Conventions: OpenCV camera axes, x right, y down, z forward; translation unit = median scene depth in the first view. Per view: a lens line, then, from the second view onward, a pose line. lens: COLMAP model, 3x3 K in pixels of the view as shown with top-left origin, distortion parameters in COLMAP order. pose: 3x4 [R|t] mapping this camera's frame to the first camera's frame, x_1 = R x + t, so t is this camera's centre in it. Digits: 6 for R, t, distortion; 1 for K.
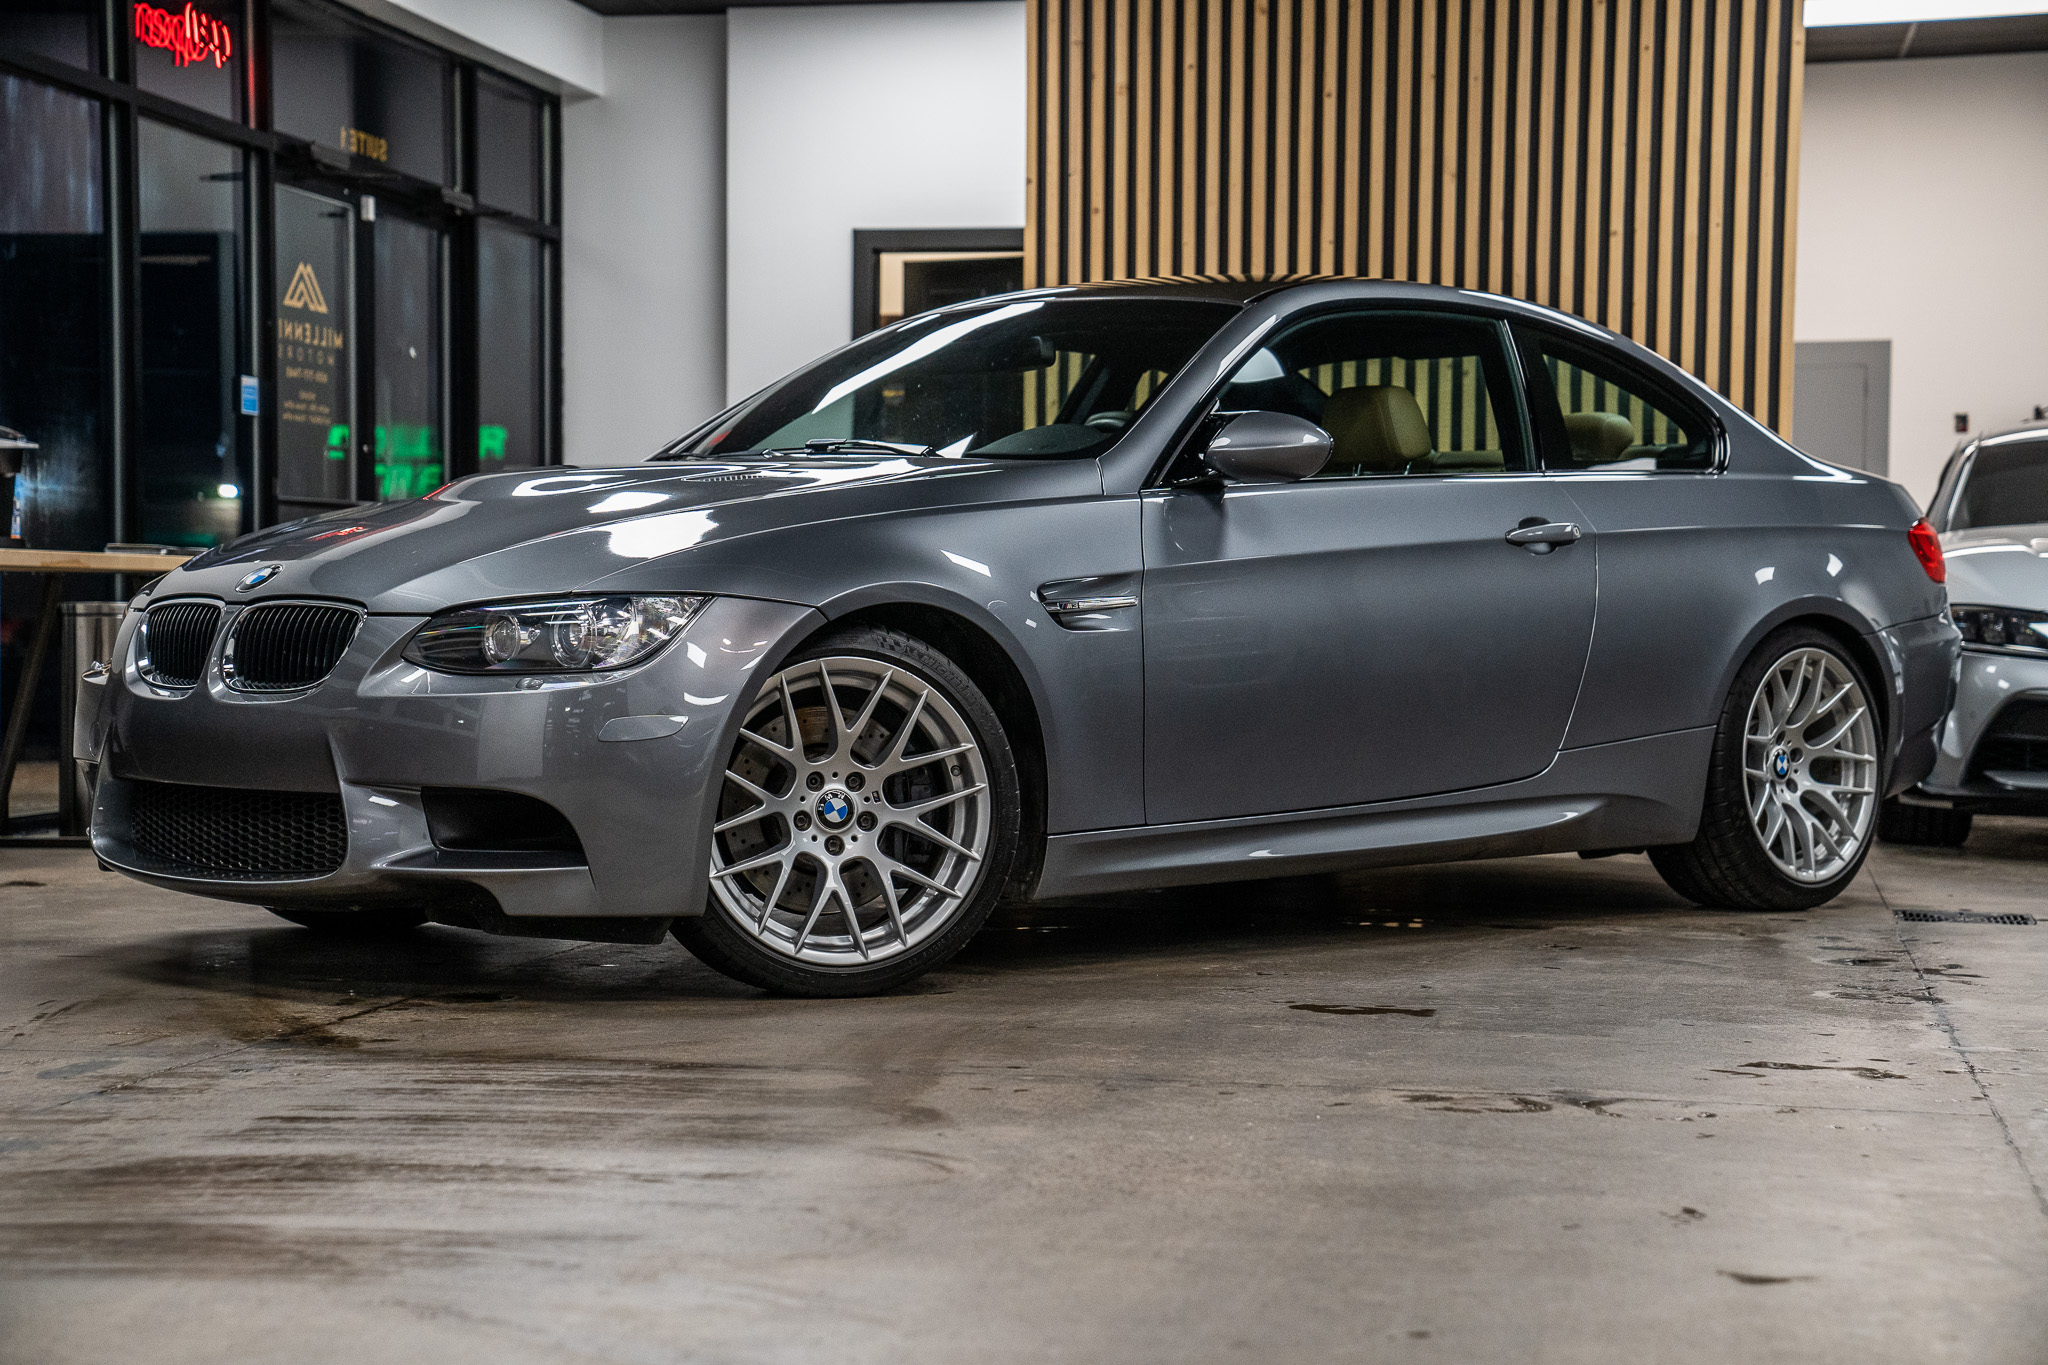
lens RADIAL K [[3627.9, 0, 1034.5], [0, 3627.9, 685.8], [0, 0, 1]] dist [0.338062, 0.000000]
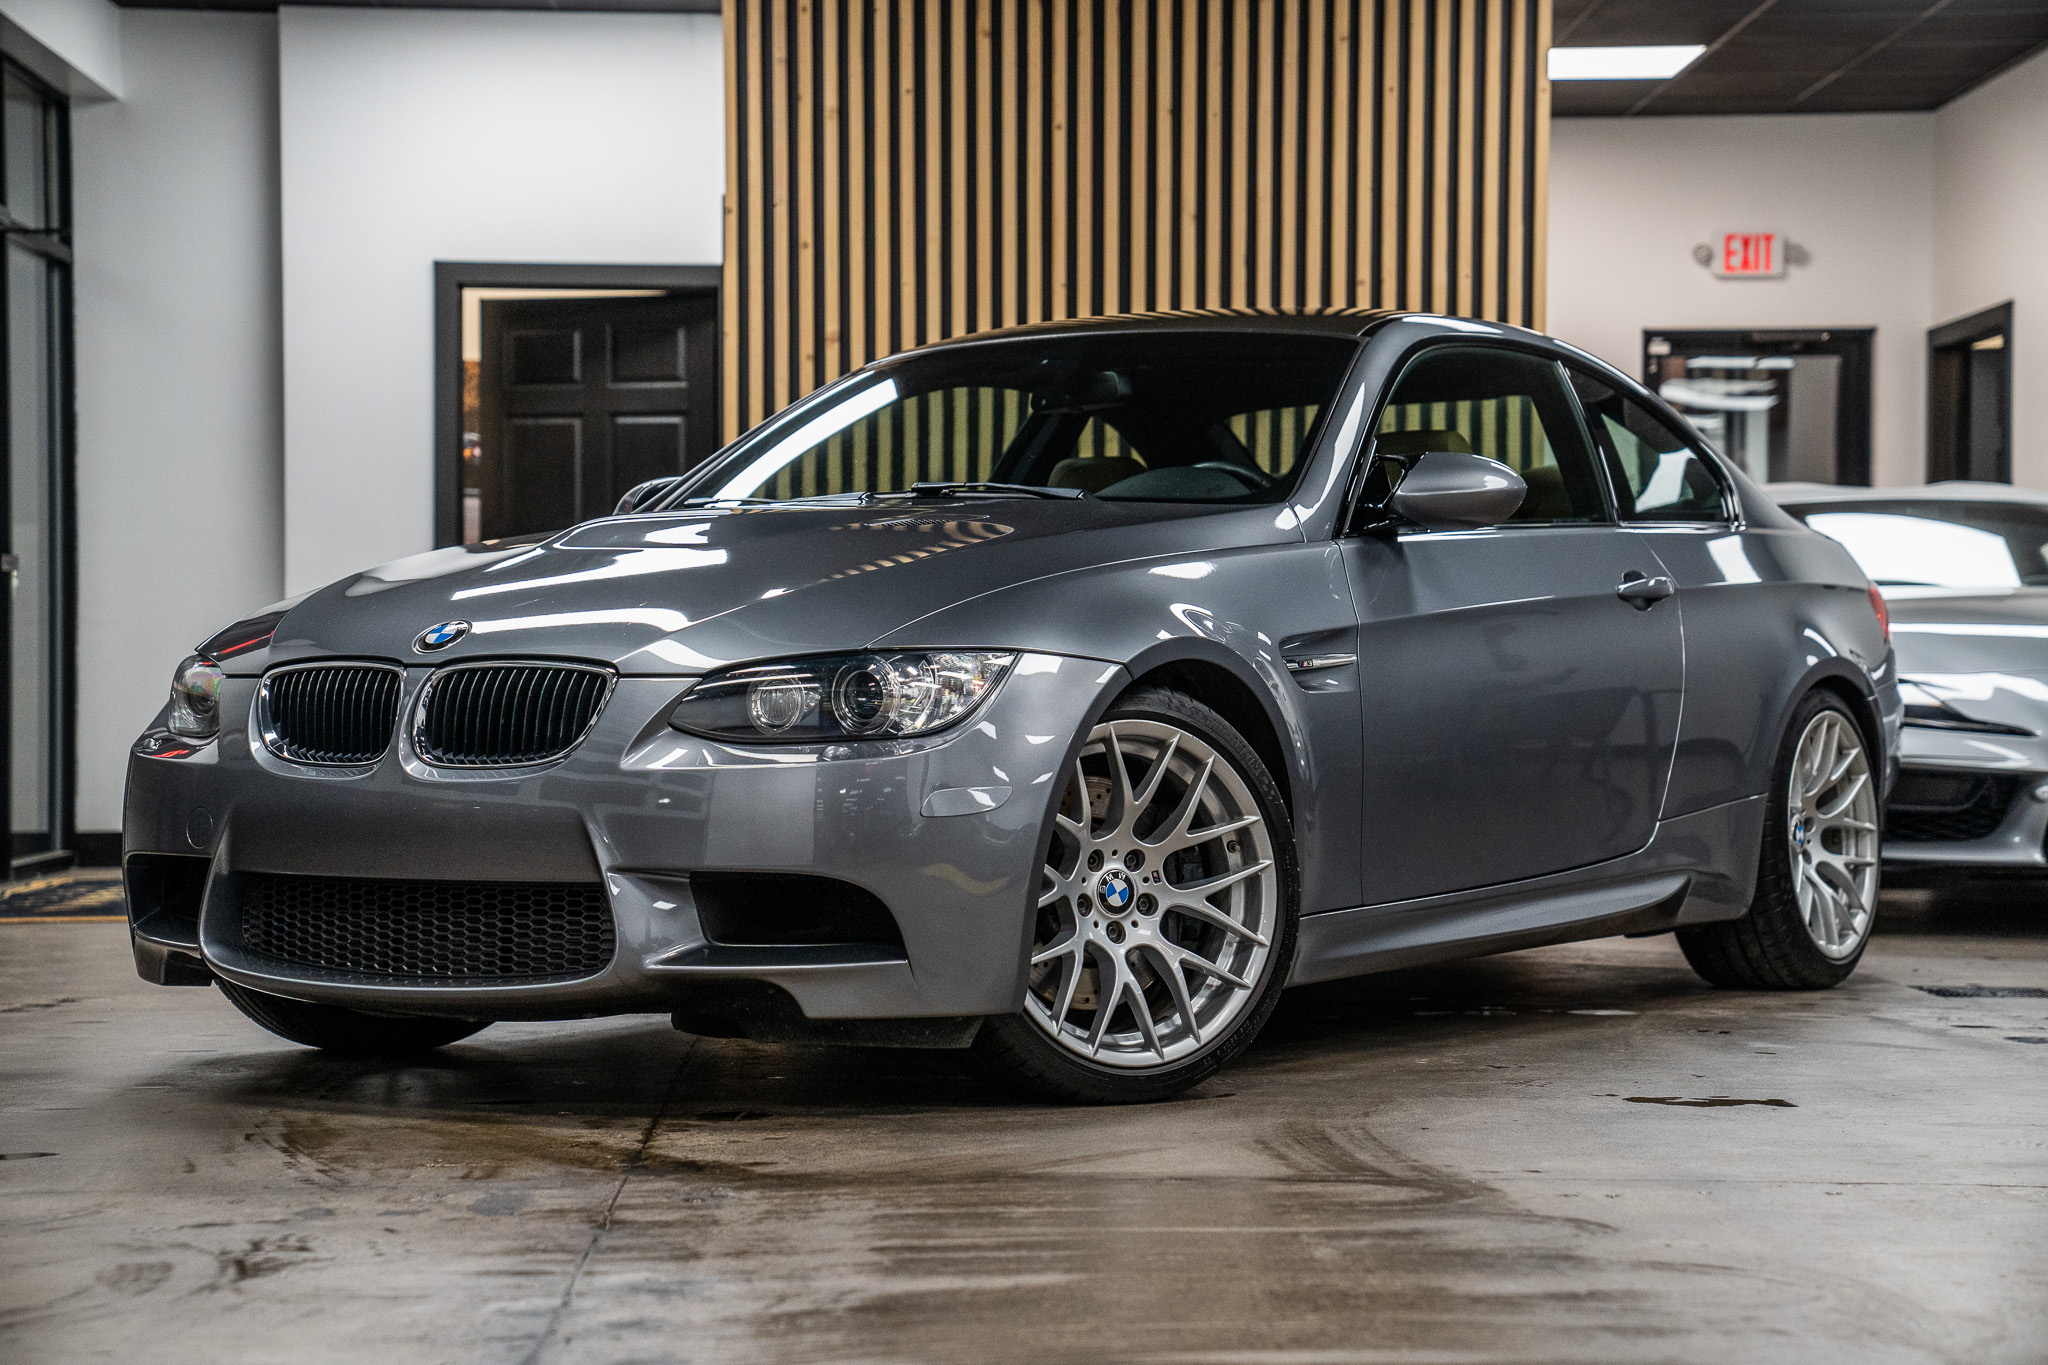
lens RADIAL K [[3906.2, 0, 1020.0], [0, 3906.2, 688.8], [0, 0, 1]] dist [0.356959, 0.000000]
pose [[0.967938, -0.006767, 0.251098, -0.272902], [0.012900, 0.999657, -0.022784, 0.004983], [-0.250858, 0.025292, 0.967693, 0.065387]]
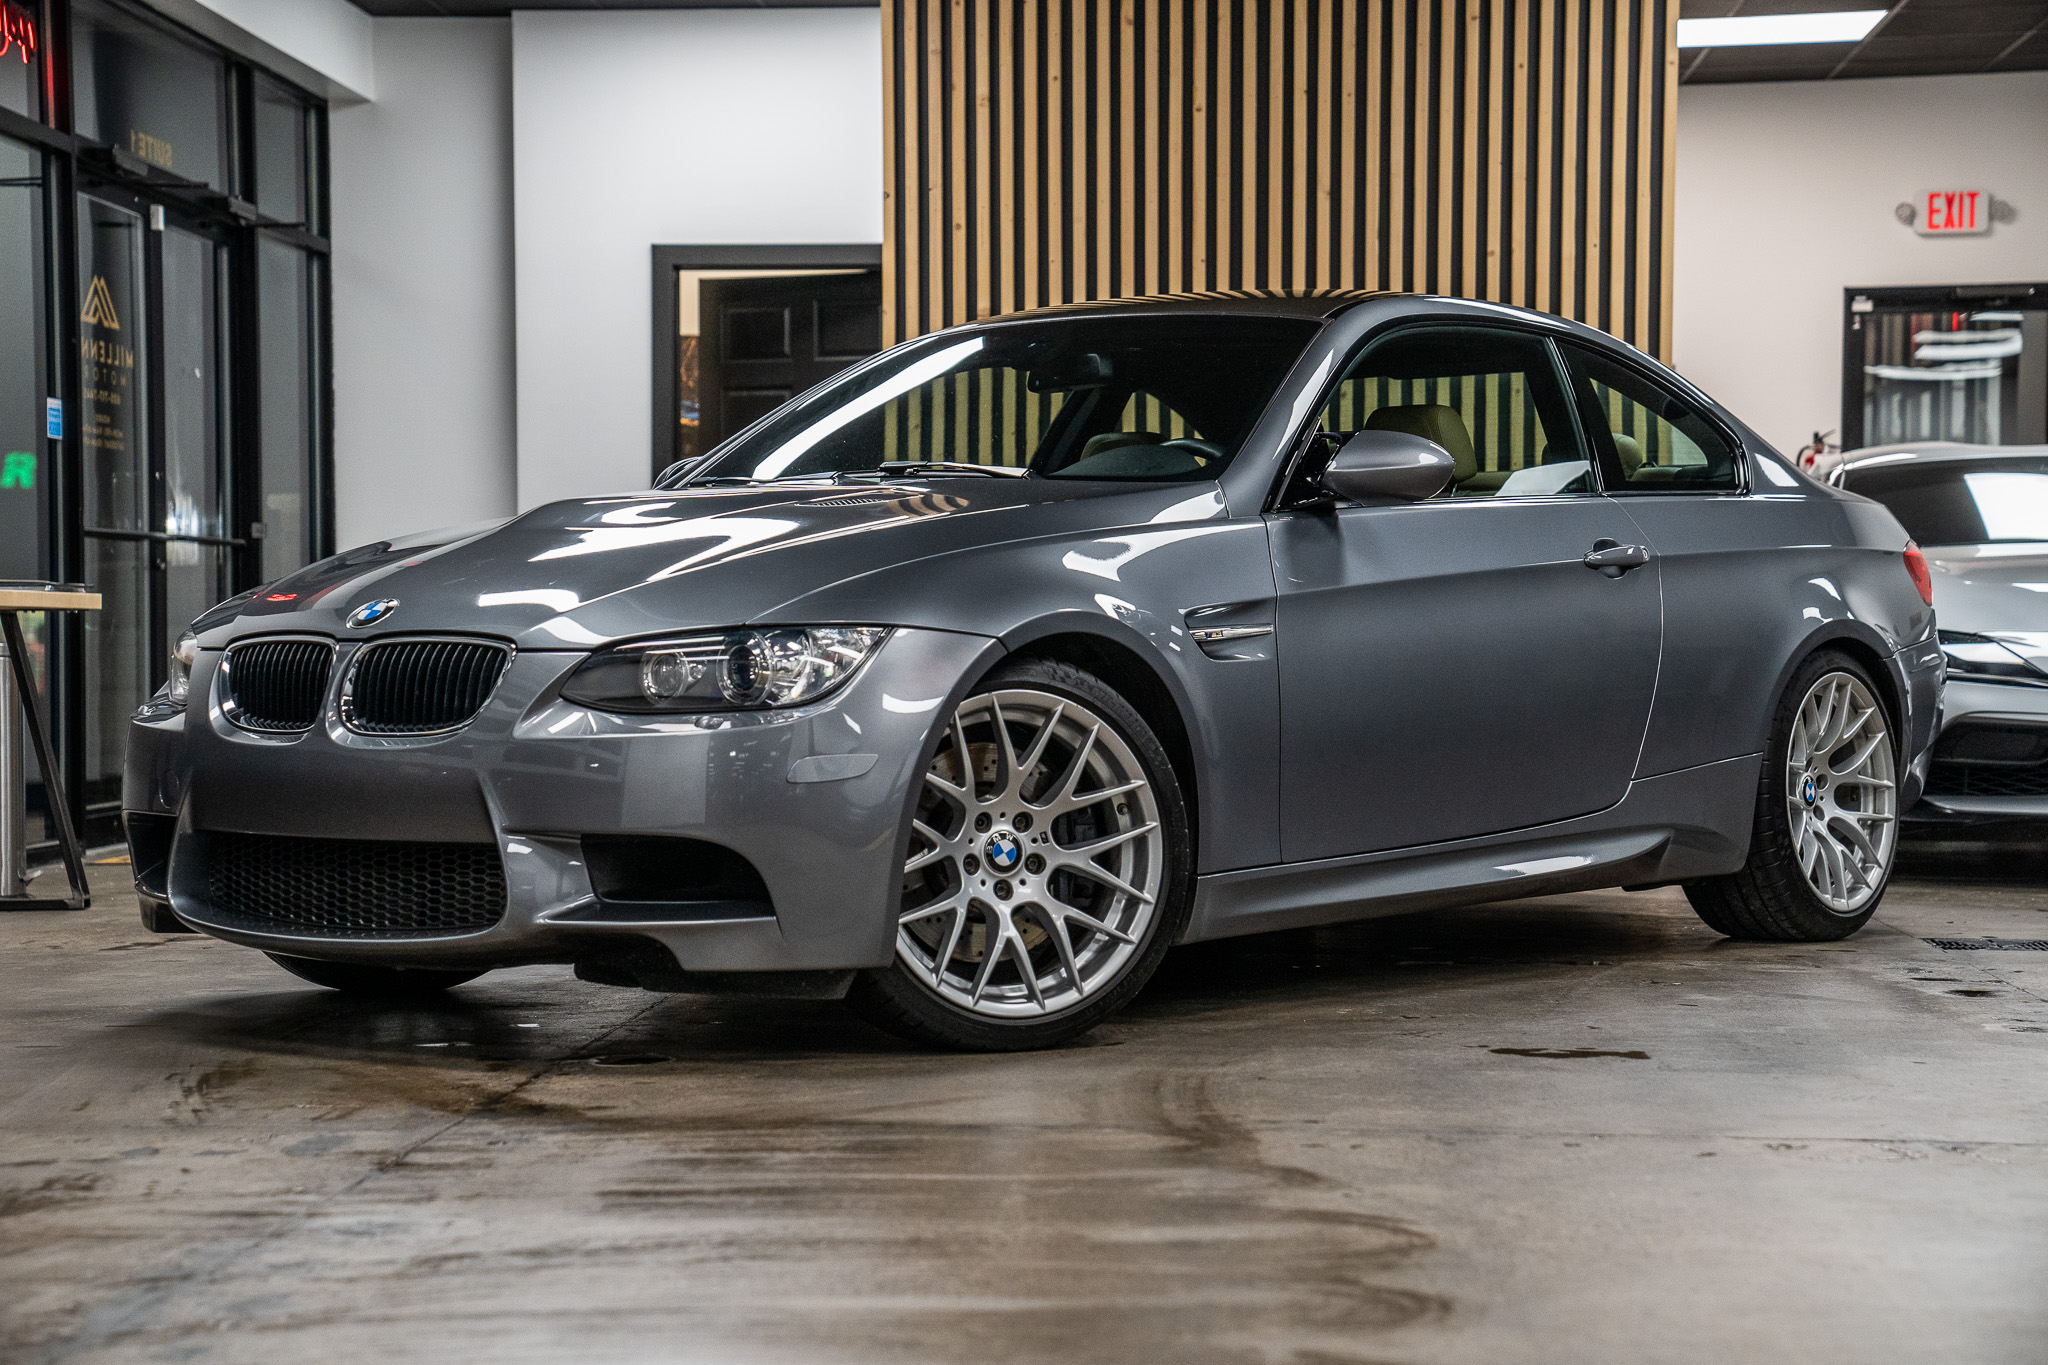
lens RADIAL K [[3730.5, 0, 1025.9], [0, 3730.5, 676.2], [0, 0, 1]] dist [0.334845, 0.000000]
pose [[0.990714, -0.010782, 0.135535, -0.154624], [0.012398, 0.999862, -0.011081, -0.000731], [-0.135397, 0.012659, 0.990711, 0.030801]]
